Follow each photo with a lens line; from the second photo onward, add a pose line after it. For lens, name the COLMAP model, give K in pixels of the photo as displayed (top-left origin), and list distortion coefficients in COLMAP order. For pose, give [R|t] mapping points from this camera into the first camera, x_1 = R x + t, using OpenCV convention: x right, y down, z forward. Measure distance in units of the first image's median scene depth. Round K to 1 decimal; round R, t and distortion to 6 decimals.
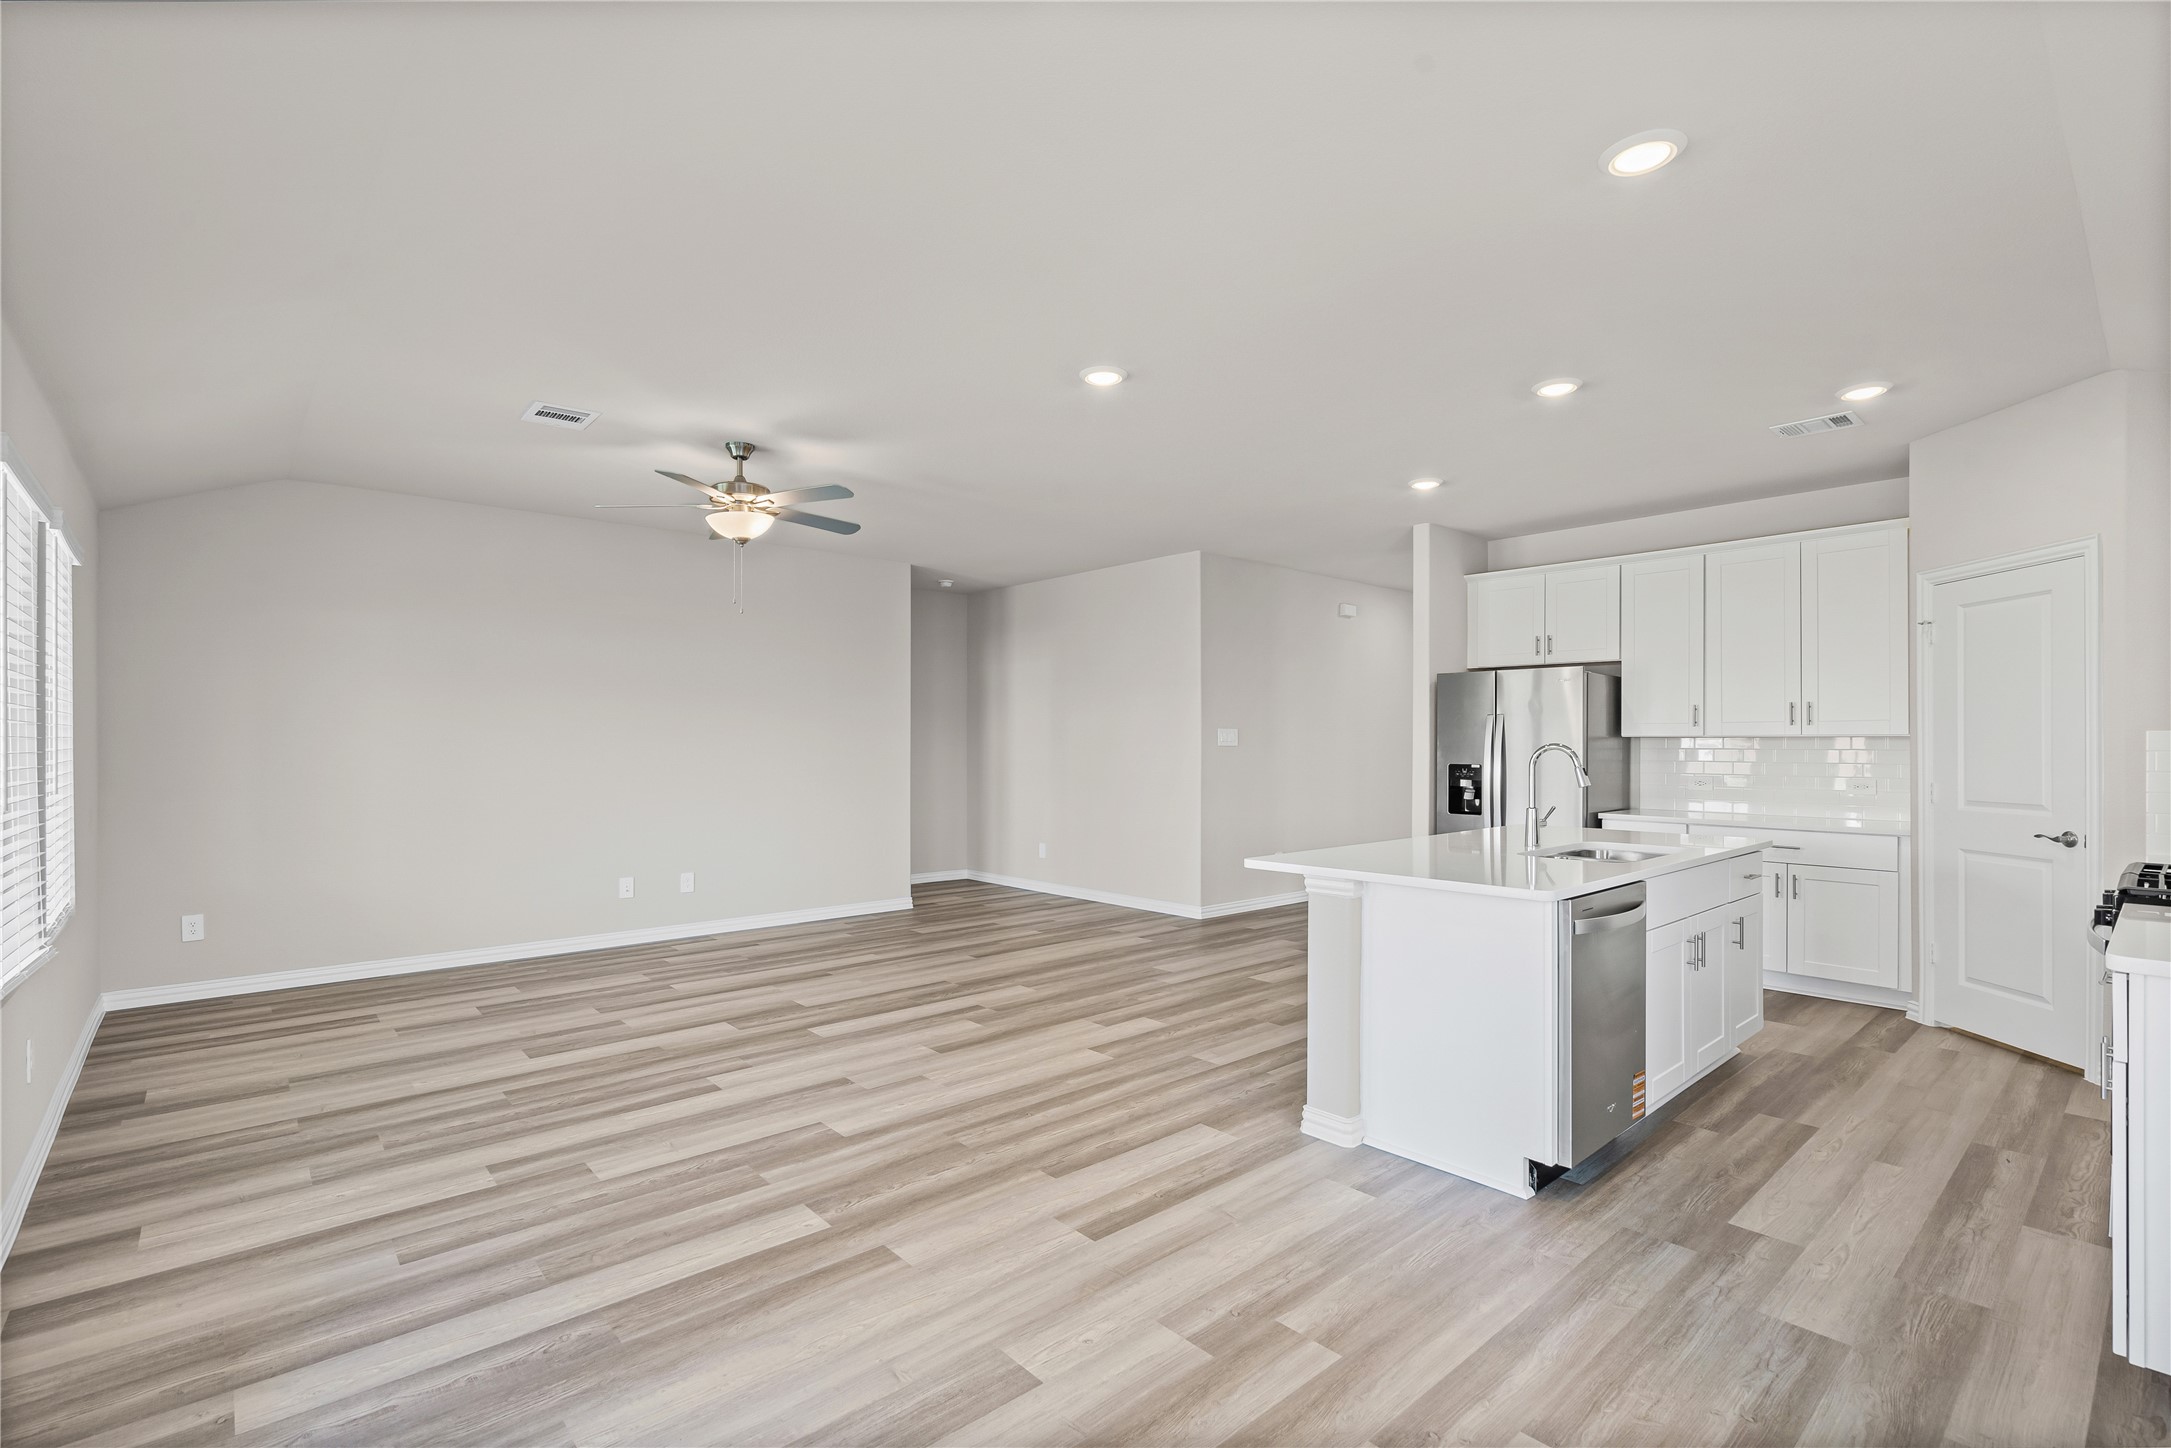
lens RADIAL K [[1004.7, 0, 1102.1], [0, 1004.7, 732.8], [0, 0, 1]] dist [-0.001206, 0.001567]
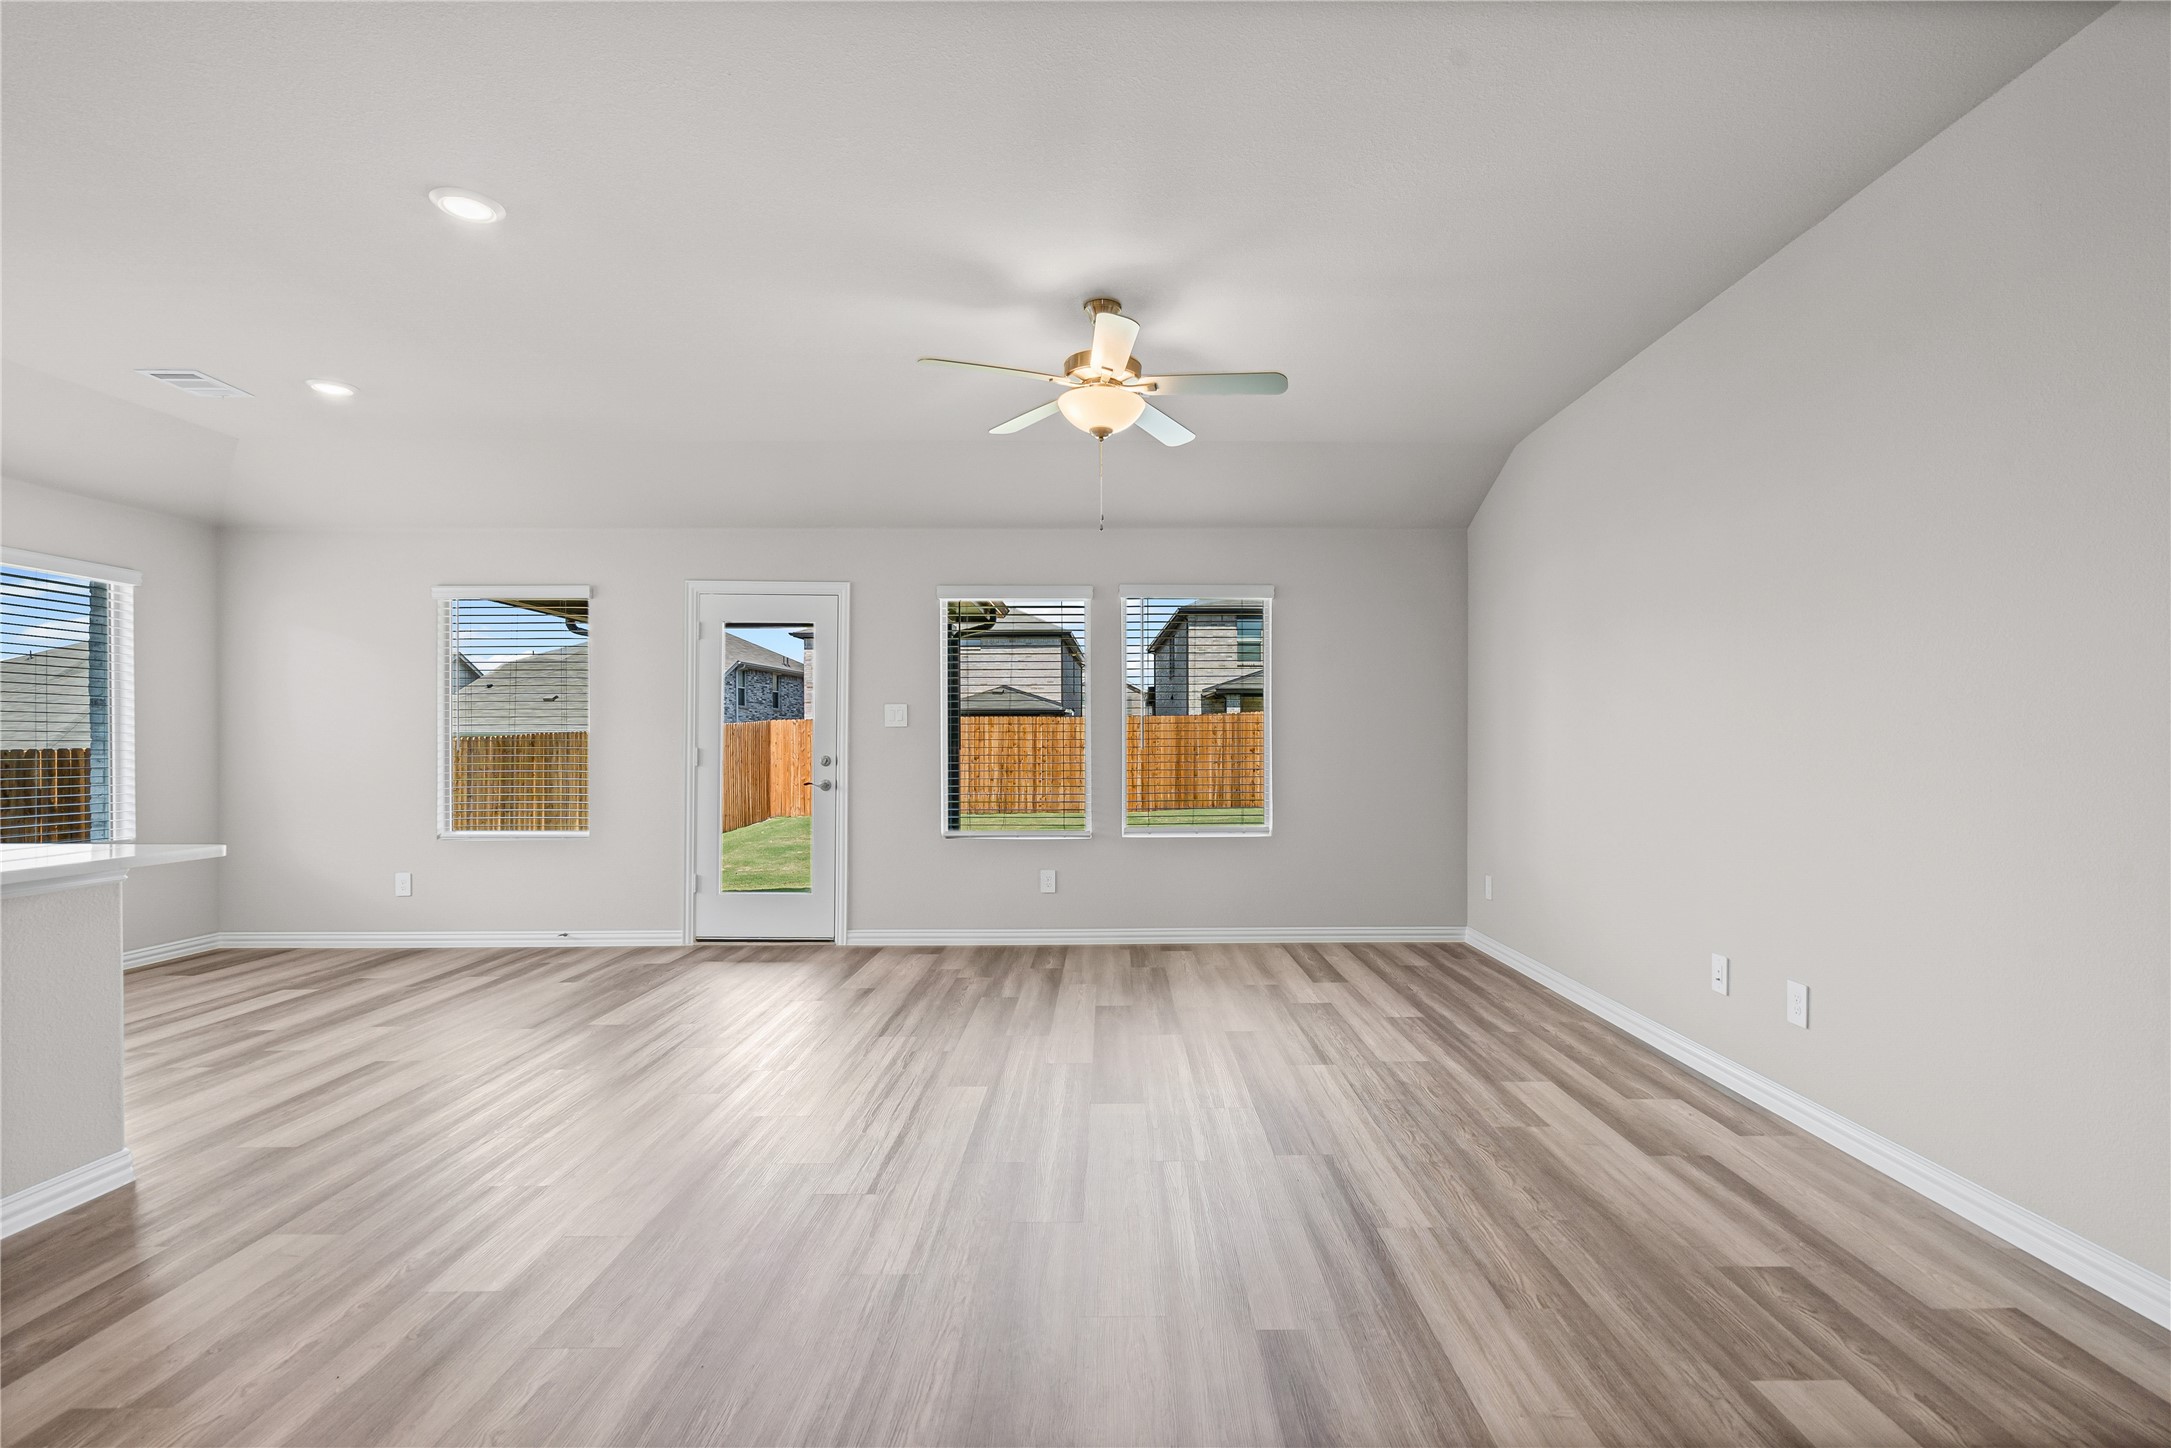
lens RADIAL K [[1004.7, 0, 1129.1], [0, 1004.7, 744.3], [0, 0, 1]] dist [-0.001206, 0.001567]
pose [[-0.664093, 0.001478, -0.747648, 0.197853], [0.008106, 0.999954, -0.005223, 0.042798], [0.747606, -0.009530, -0.664075, 1.562700]]
